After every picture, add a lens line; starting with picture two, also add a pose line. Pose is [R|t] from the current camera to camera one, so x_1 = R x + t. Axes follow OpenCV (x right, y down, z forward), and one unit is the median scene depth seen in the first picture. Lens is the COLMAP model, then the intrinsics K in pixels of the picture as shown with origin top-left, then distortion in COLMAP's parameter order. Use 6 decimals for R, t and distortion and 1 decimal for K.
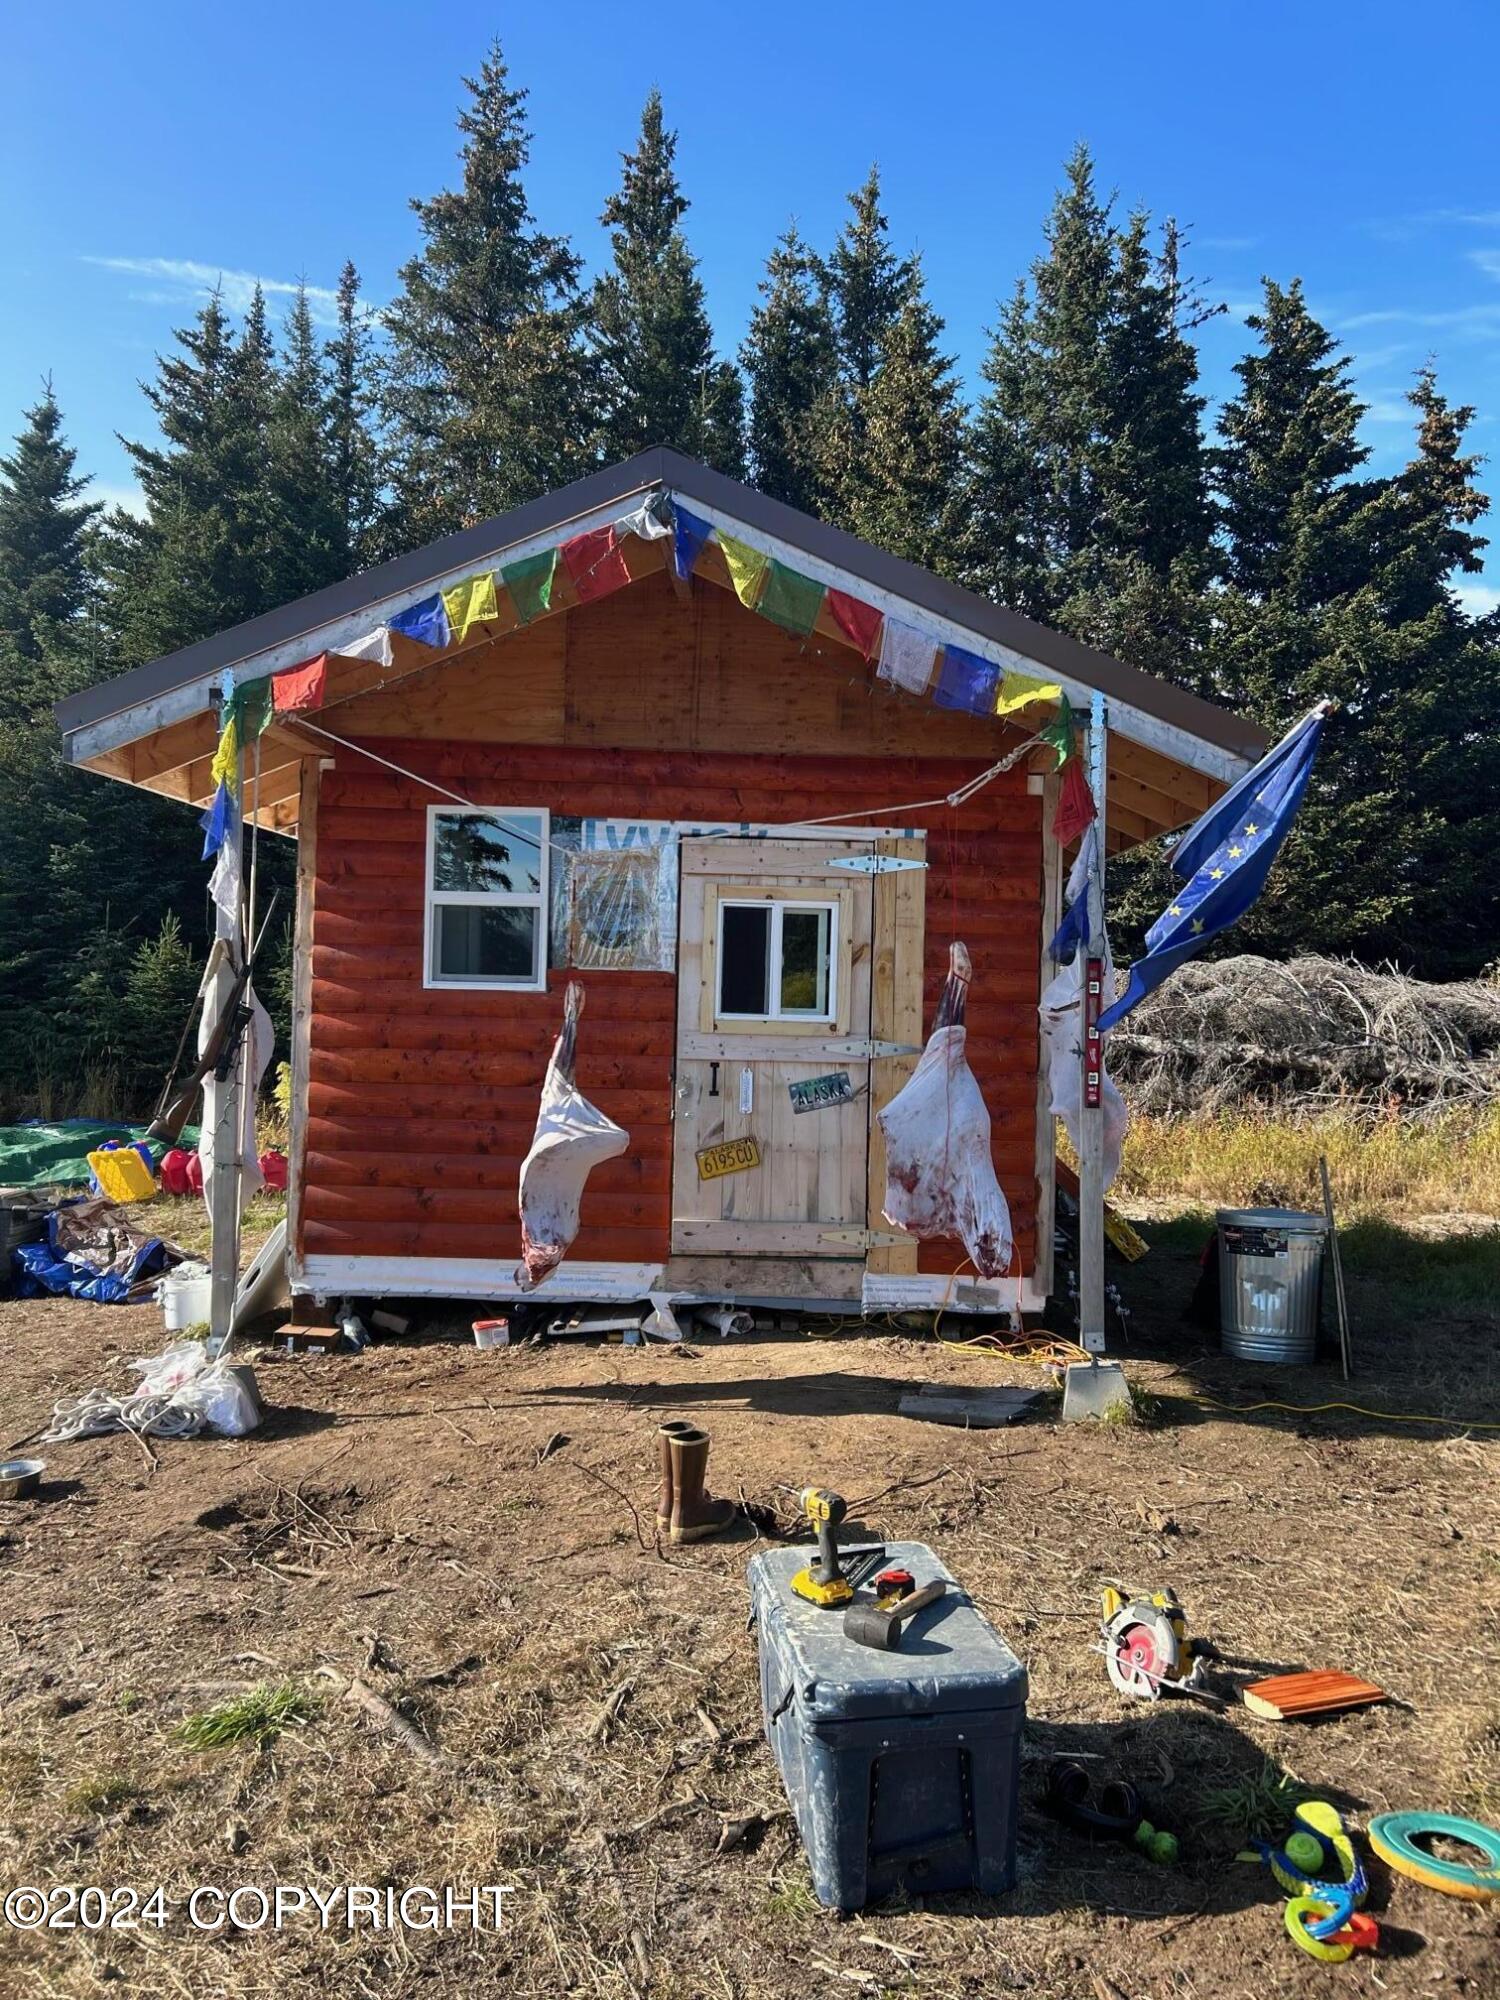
lens RADIAL K [[1338.7, 0, 750.0], [0, 1338.7, 1000.0], [0, 0, 1]] dist [-0.002138, -0.002074]
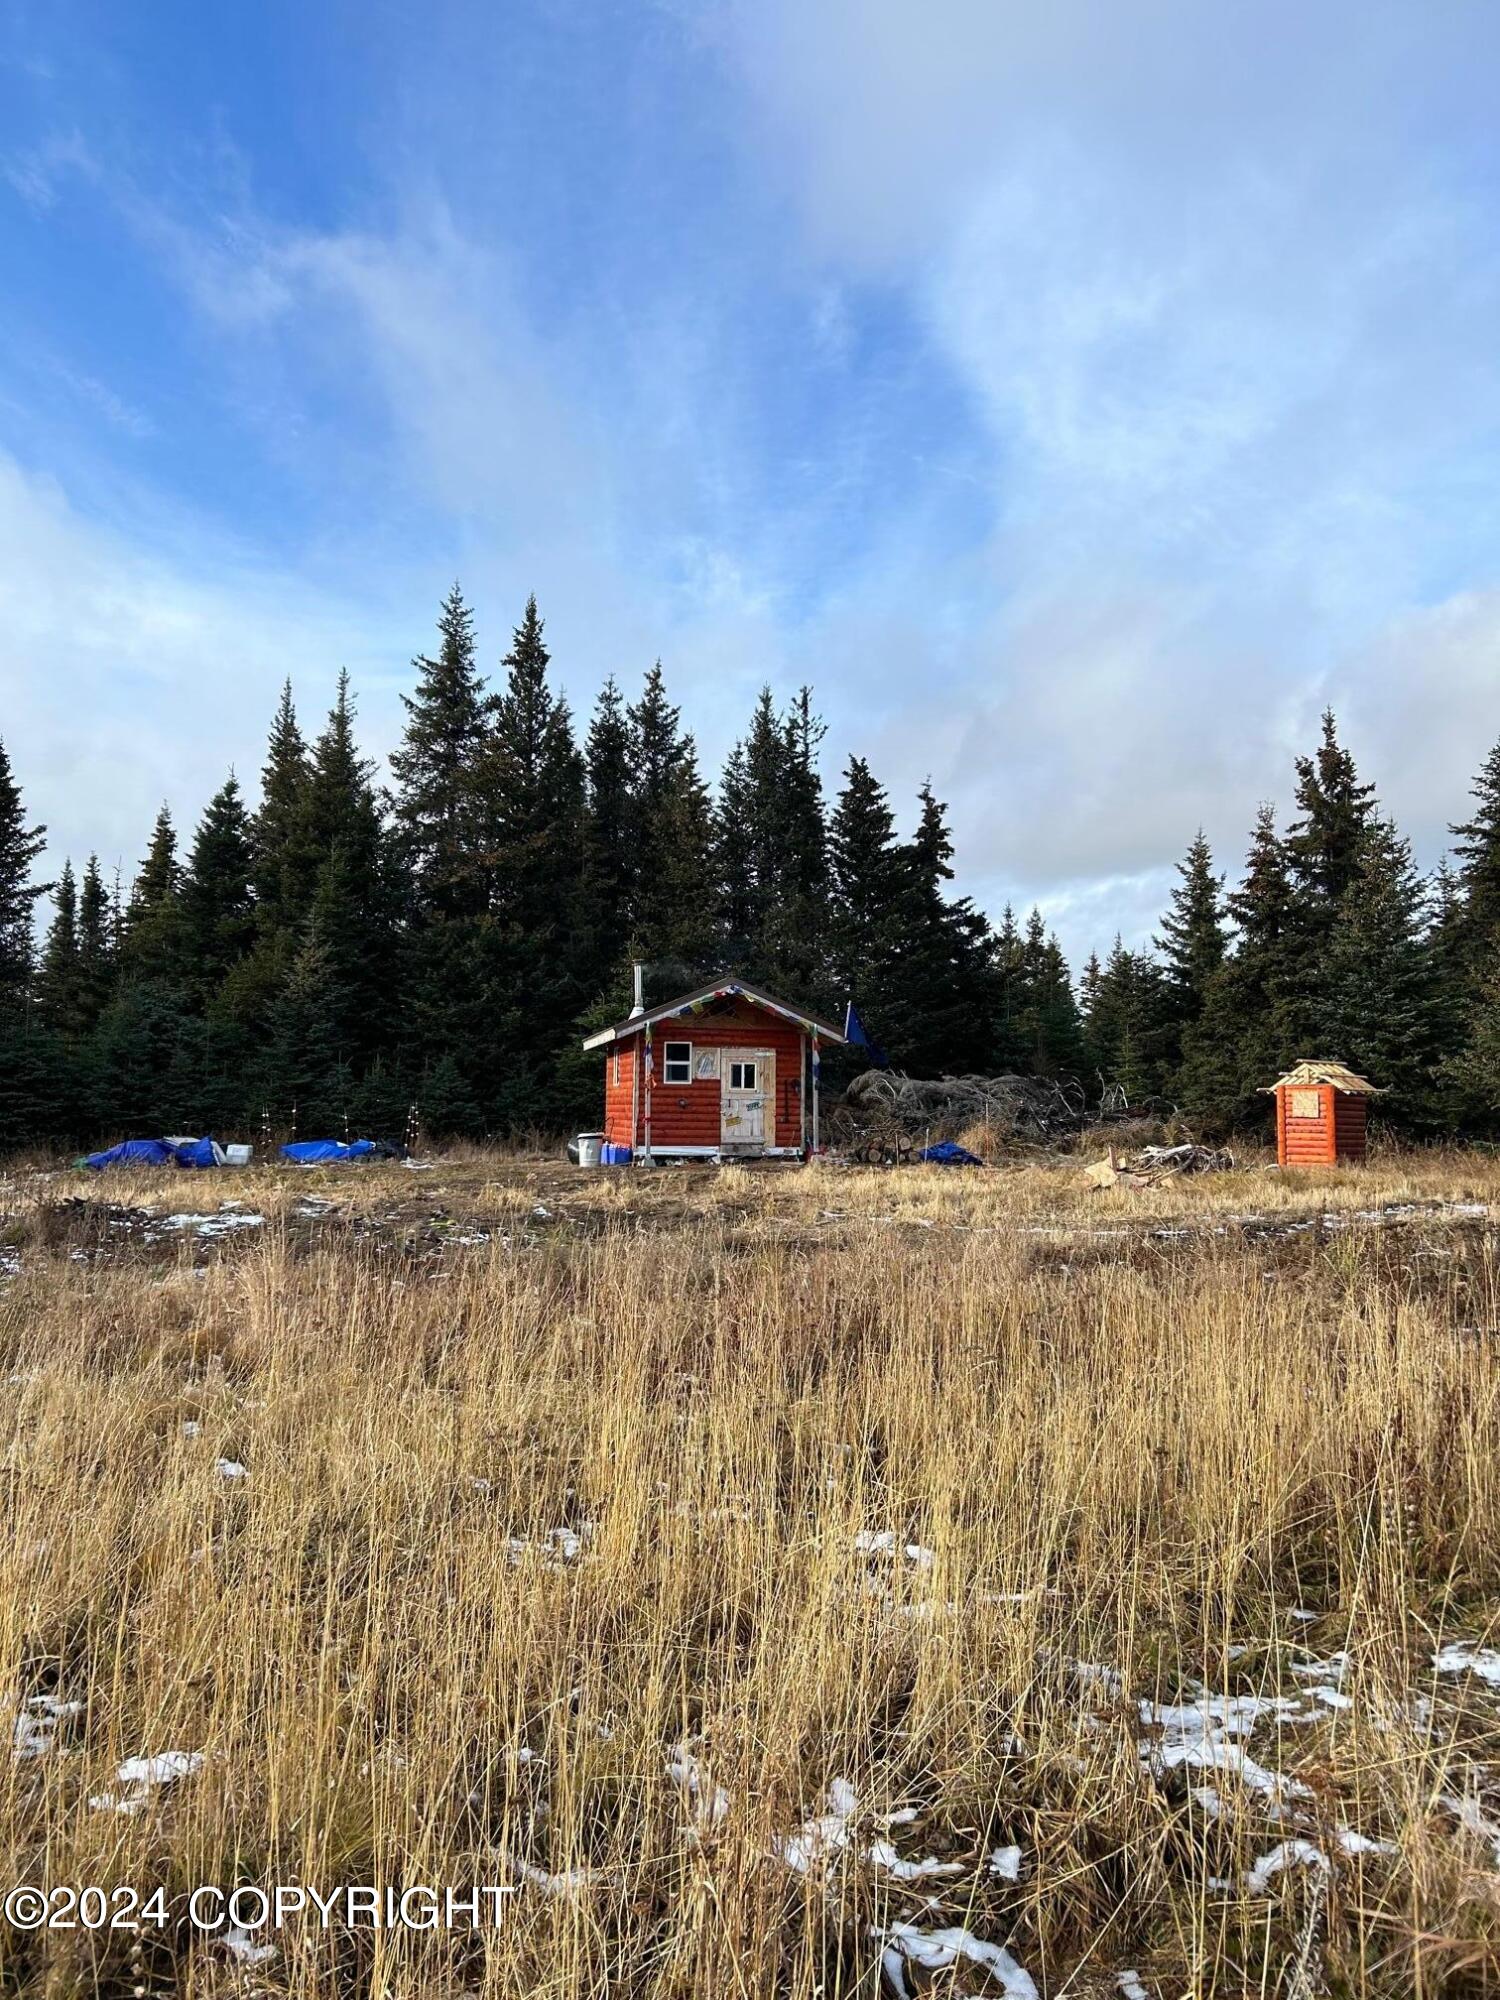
lens RADIAL K [[1338.7, 0, 750.0], [0, 1338.7, 1000.0], [0, 0, 1]] dist [-0.002138, -0.002074]
pose [[0.962869, 0.002072, 0.269962, -0.348529], [0.019920, 0.996699, -0.078700, 0.020874], [-0.269234, 0.081156, 0.959649, -0.986801]]
